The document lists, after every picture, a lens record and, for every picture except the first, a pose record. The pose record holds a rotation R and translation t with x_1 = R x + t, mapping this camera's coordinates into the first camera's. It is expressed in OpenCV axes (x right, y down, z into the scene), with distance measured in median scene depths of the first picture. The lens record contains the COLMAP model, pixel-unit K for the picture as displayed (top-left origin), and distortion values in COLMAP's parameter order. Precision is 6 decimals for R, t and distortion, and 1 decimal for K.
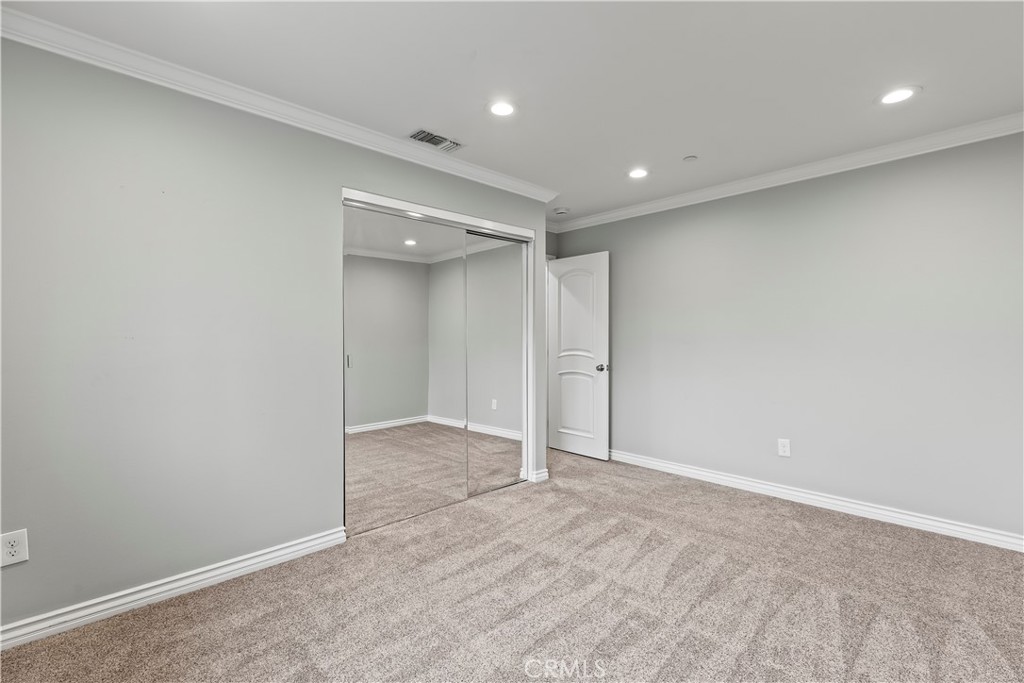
lens RADIAL K [[461.7, 0, 518.1], [0, 461.7, 340.3], [0, 0, 1]] dist [0.010938, -0.000998]
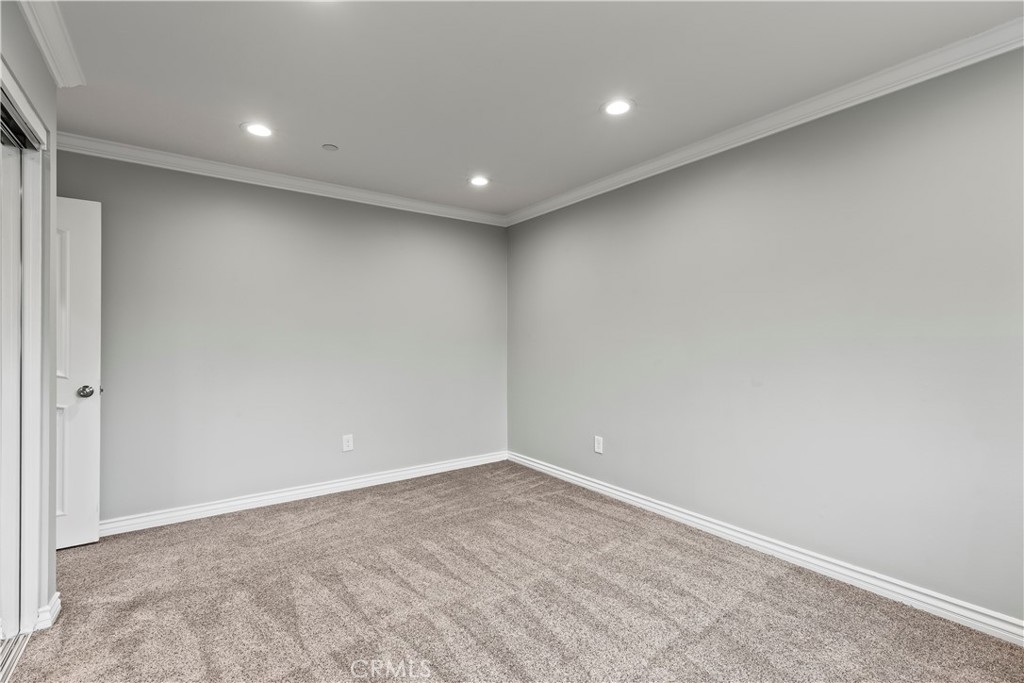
lens RADIAL K [[461.7, 0, 511.8], [0, 461.7, 338.3], [0, 0, 1]] dist [0.010938, -0.000998]
pose [[0.145939, 0.006086, 0.989275, -0.507448], [0.008977, 0.999932, -0.007476, -0.000630], [-0.989253, 0.009972, 0.145875, 0.536269]]
